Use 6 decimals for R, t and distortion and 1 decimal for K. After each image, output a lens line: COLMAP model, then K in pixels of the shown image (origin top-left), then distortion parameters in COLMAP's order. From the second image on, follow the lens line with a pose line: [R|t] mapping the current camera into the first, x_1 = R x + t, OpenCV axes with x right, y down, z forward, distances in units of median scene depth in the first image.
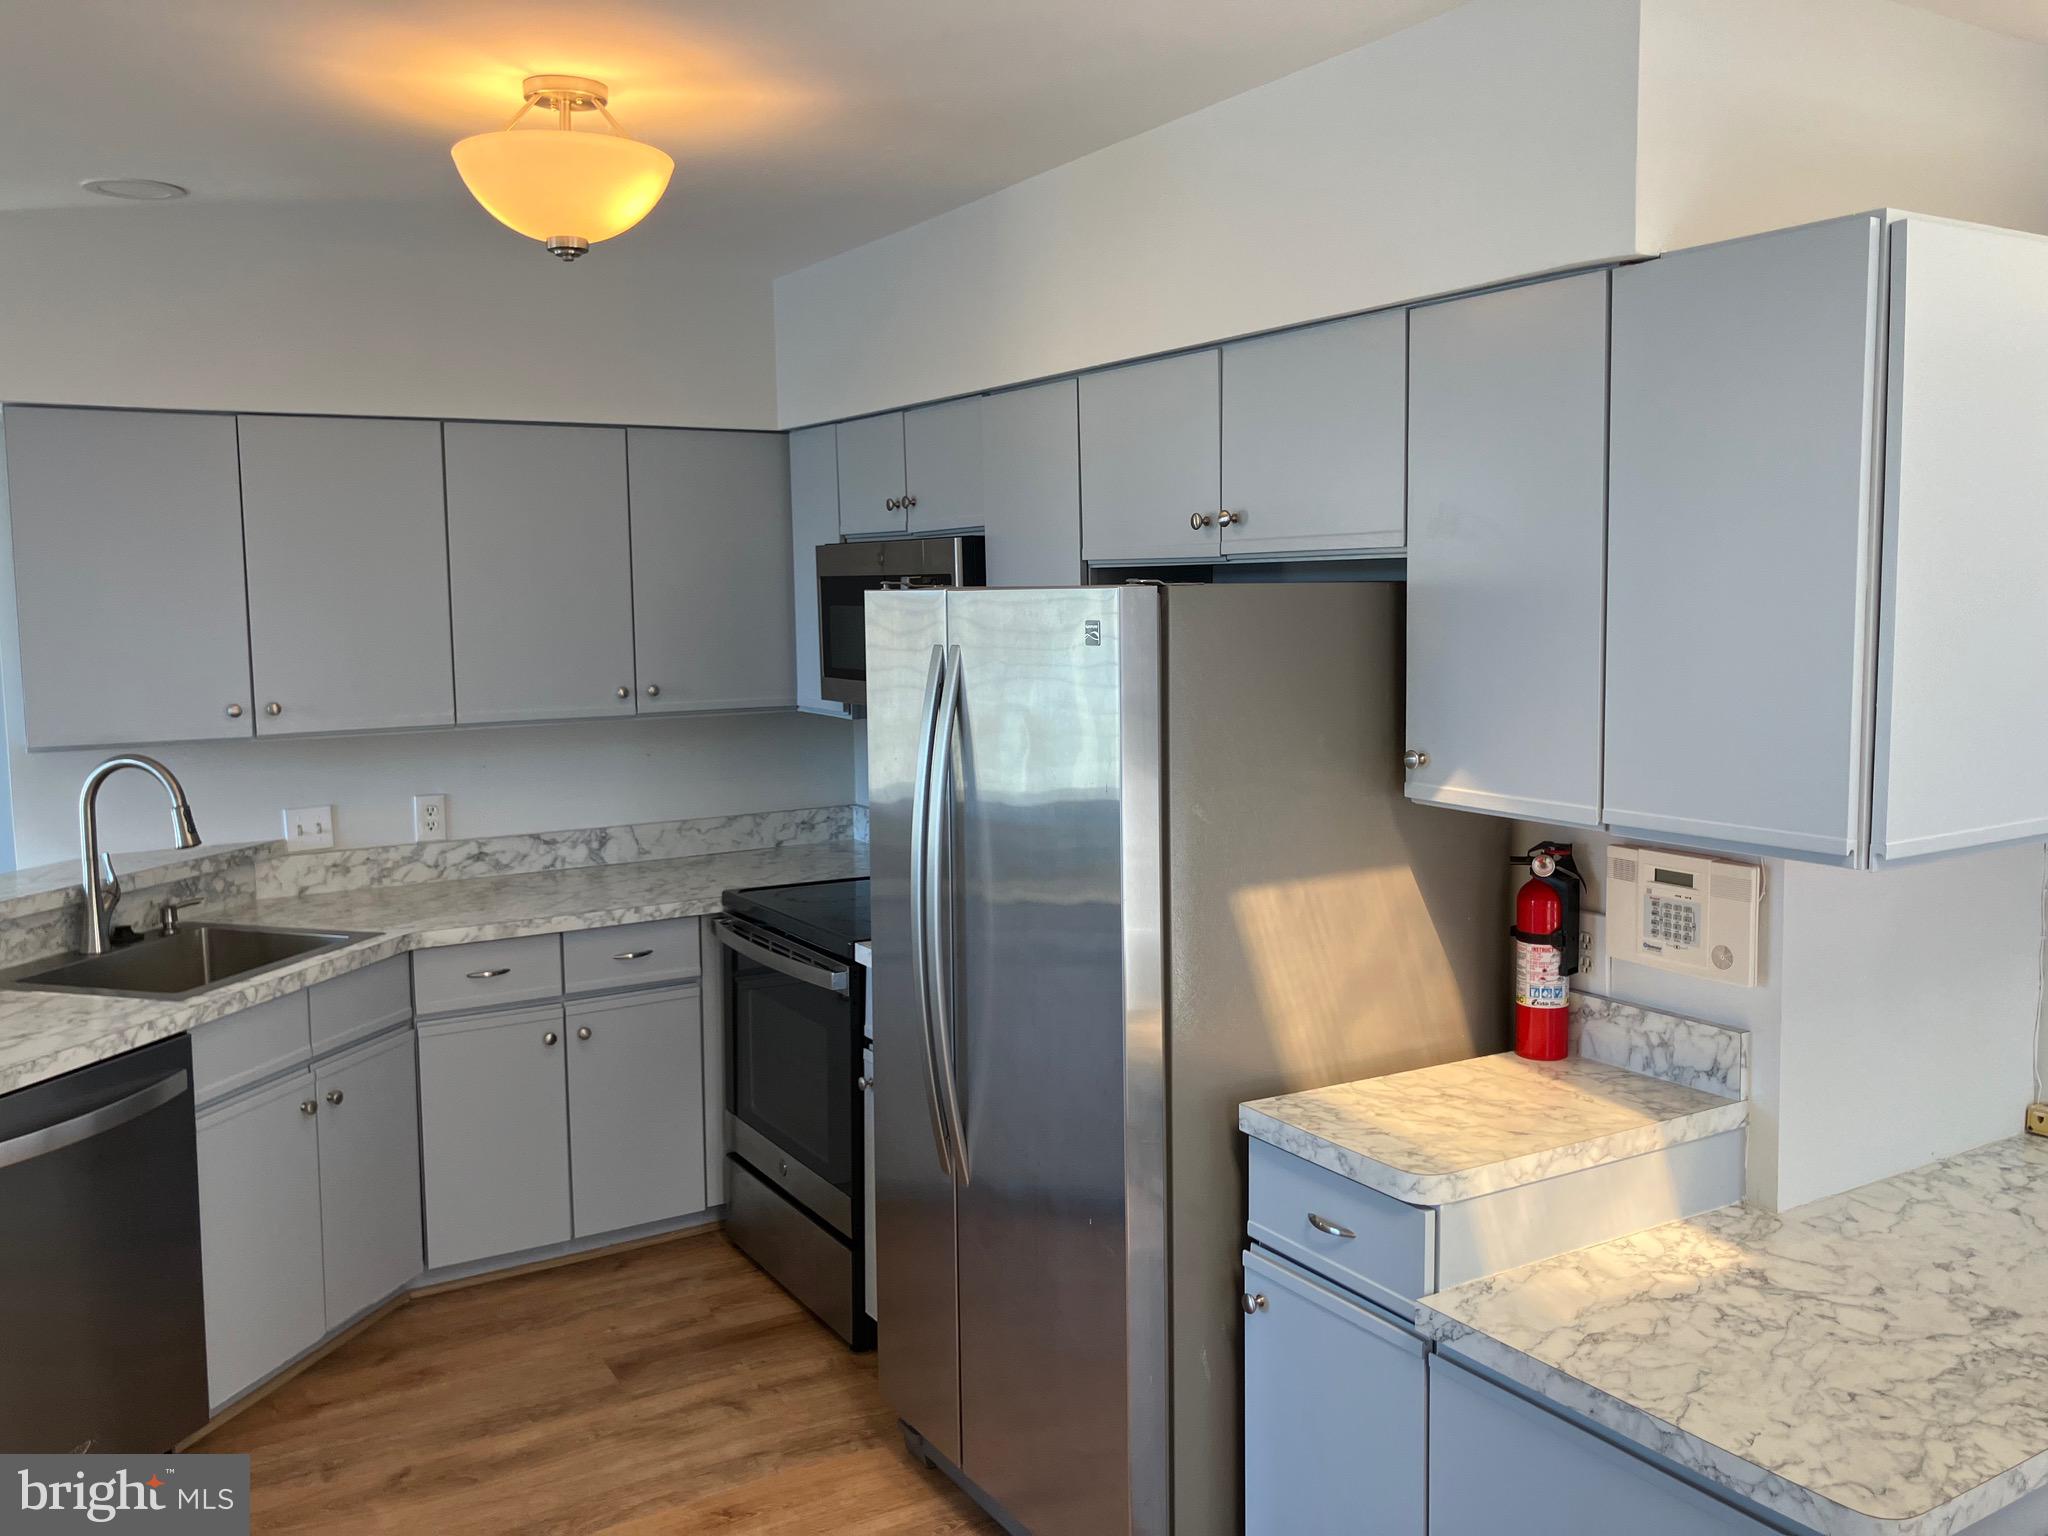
lens RADIAL K [[1701.0, 0, 1024.1], [0, 1701.0, 761.4], [0, 0, 1]] dist [0.025997, -0.039284]
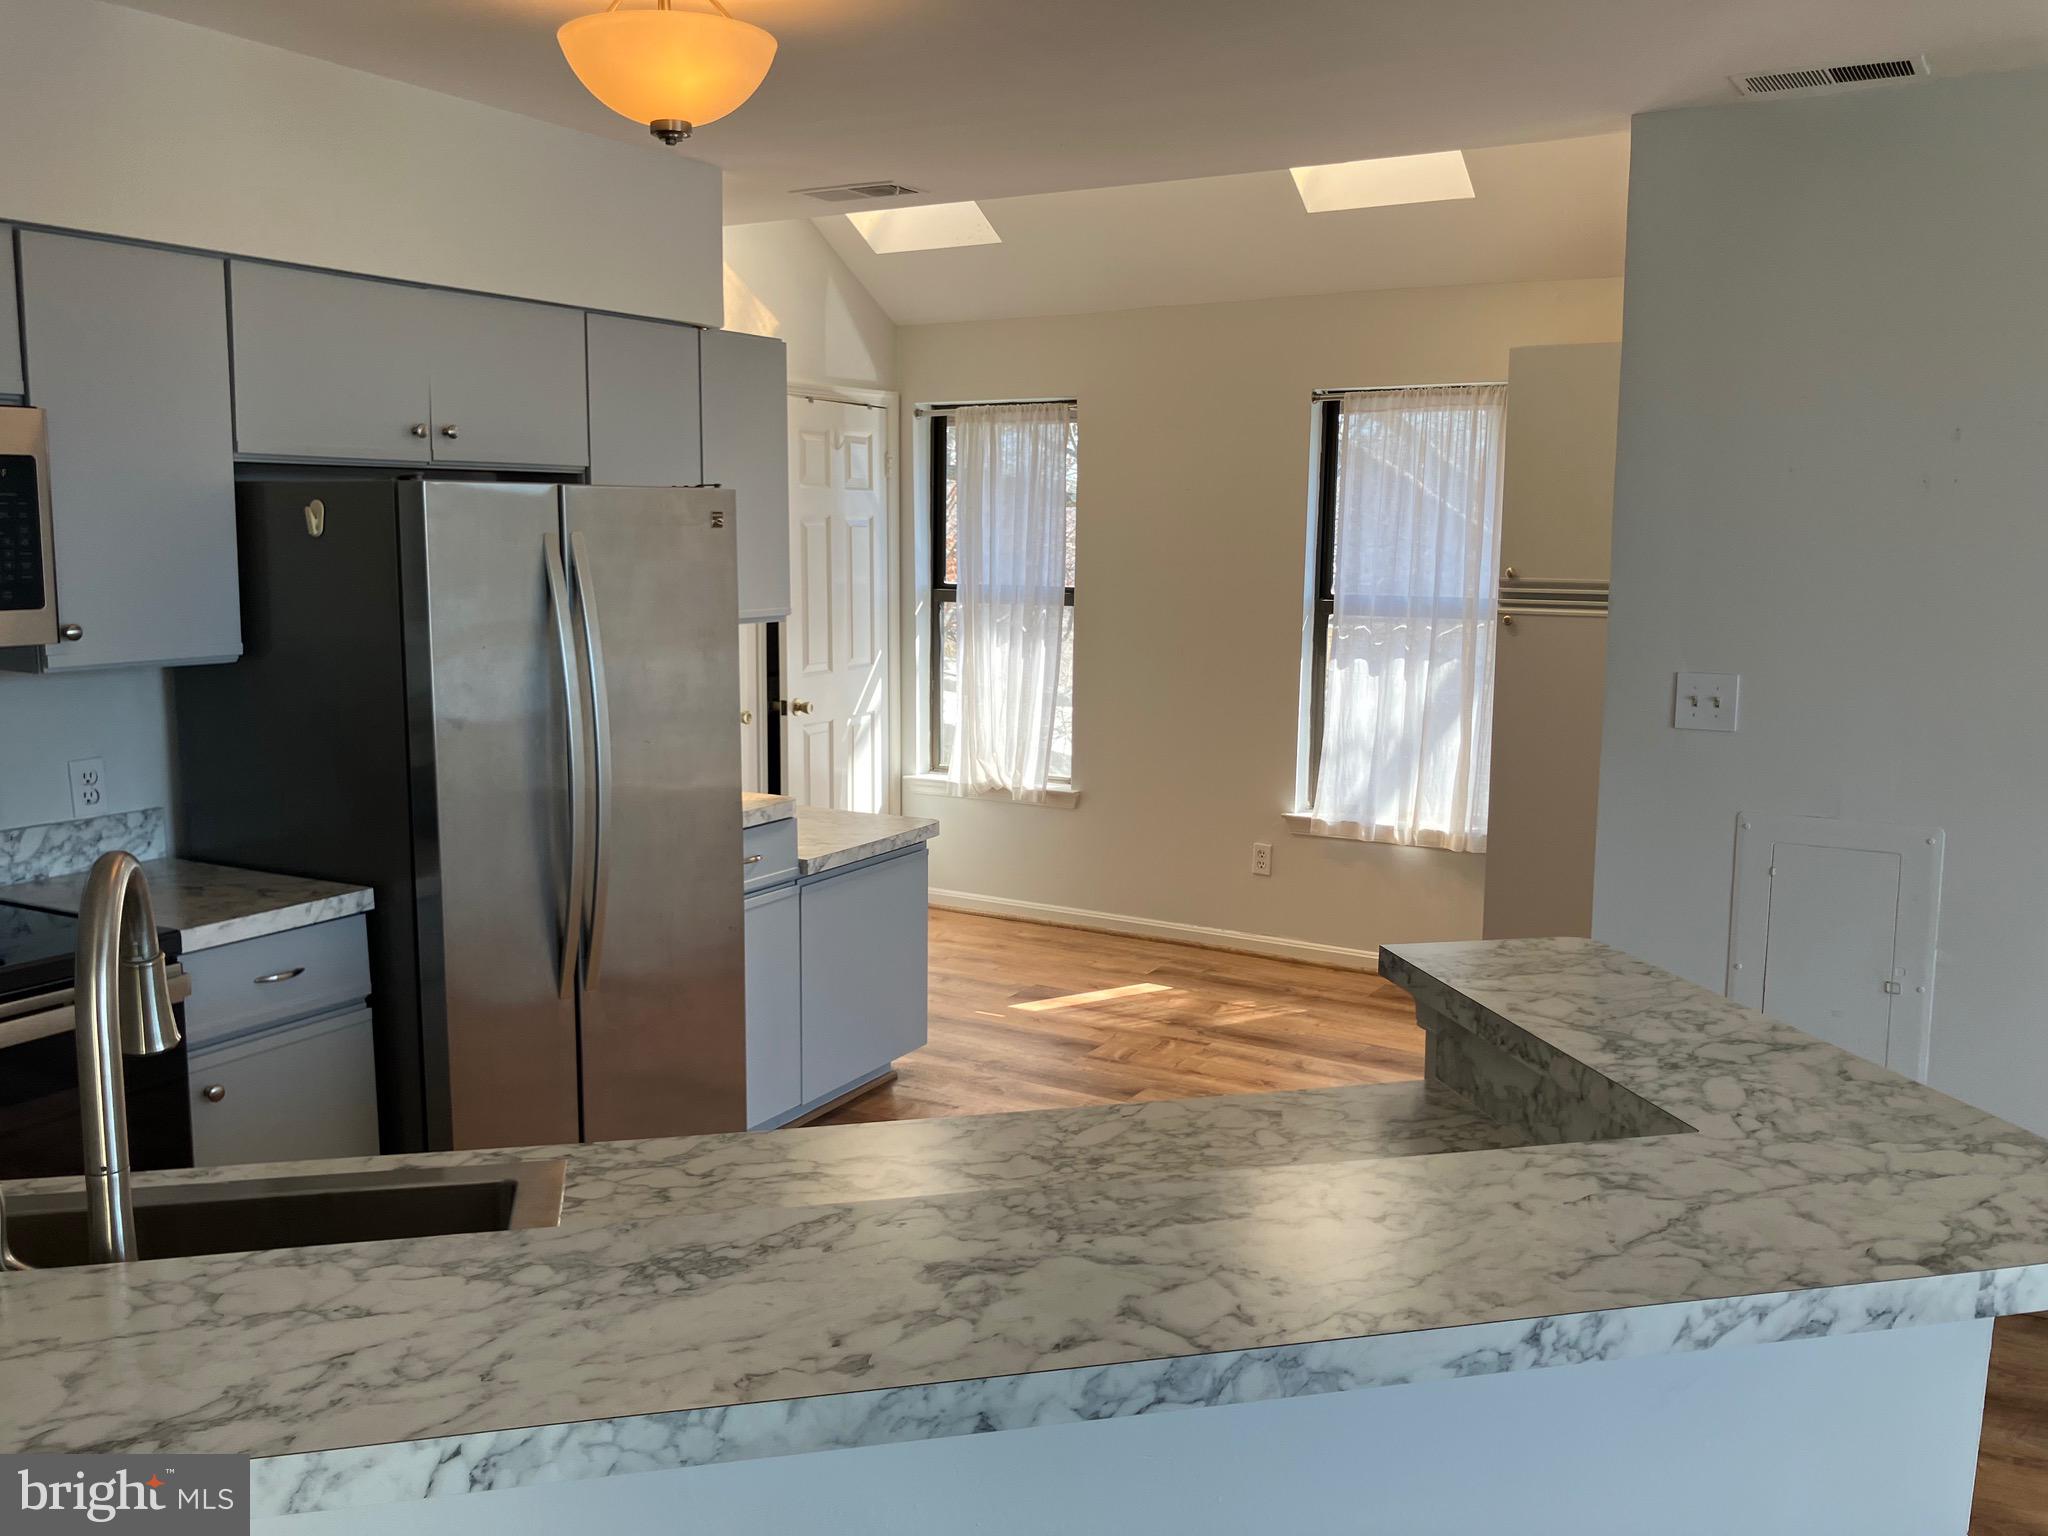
lens RADIAL K [[1701.0, 0, 1013.6], [0, 1701.0, 763.3], [0, 0, 1]] dist [0.025997, -0.039284]
pose [[-0.469051, -0.114919, 0.875662, -0.961554], [0.094537, 0.979268, 0.179154, -0.073267], [-0.878097, 0.166815, -0.448463, 1.004977]]
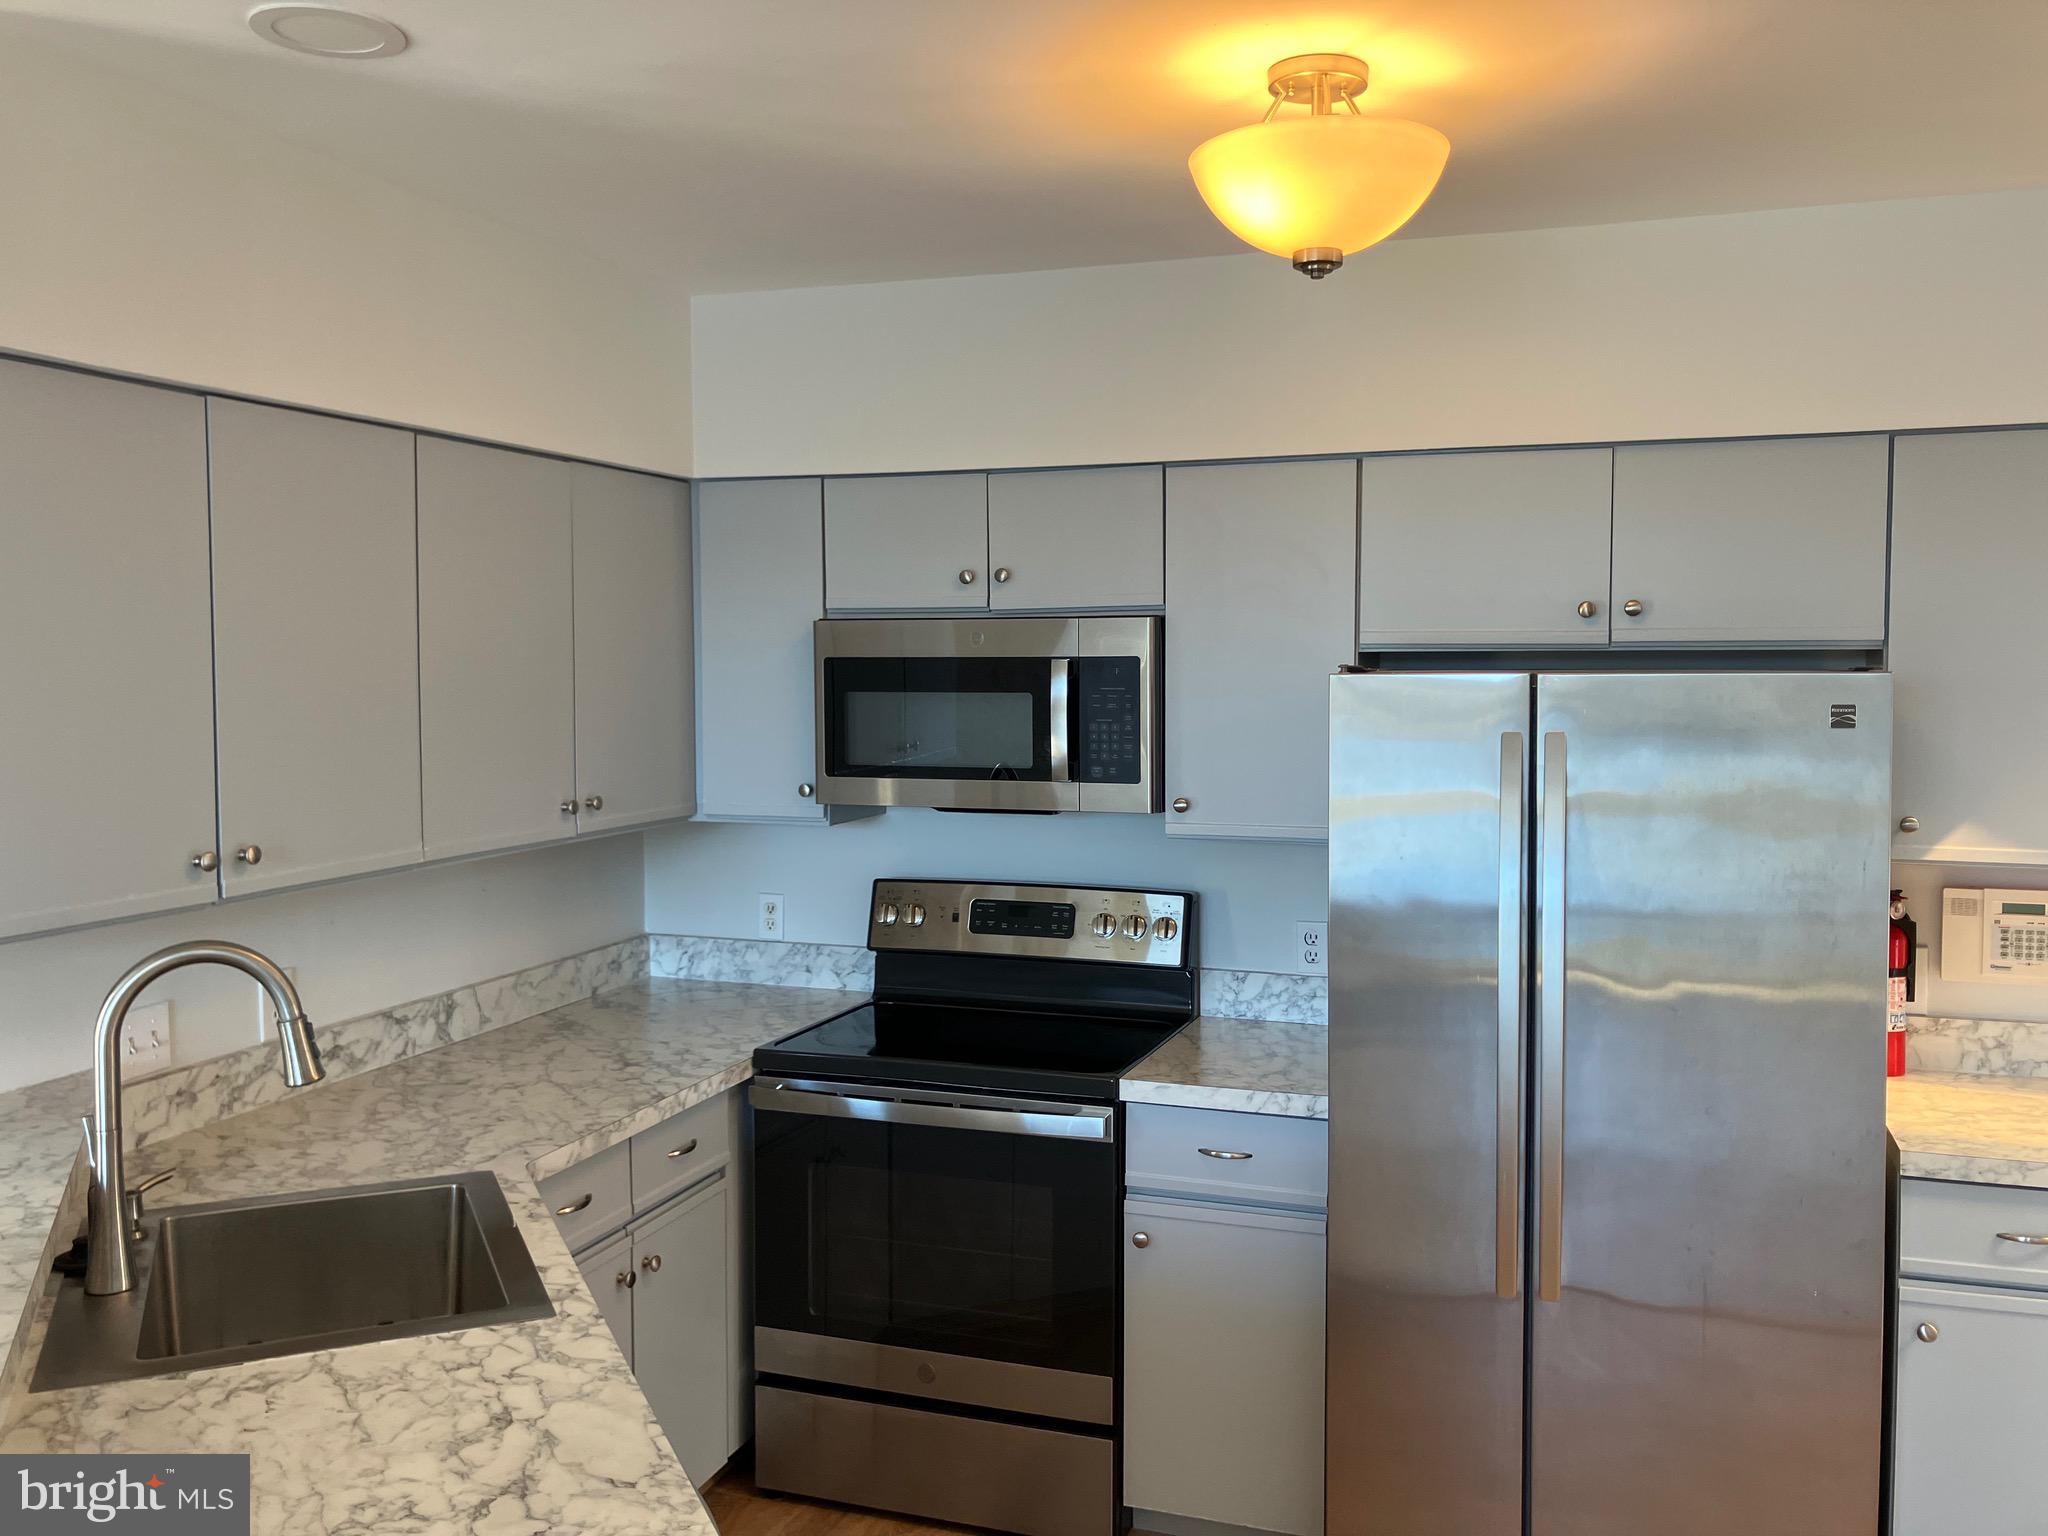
lens RADIAL K [[1701.0, 0, 1017.4], [0, 1701.0, 776.5], [0, 0, 1]] dist [0.025997, -0.039284]
pose [[0.772104, -0.032915, 0.634643, -0.687272], [0.059748, 0.997994, -0.020929, -0.032333], [-0.632681, 0.054078, 0.772522, 0.352252]]
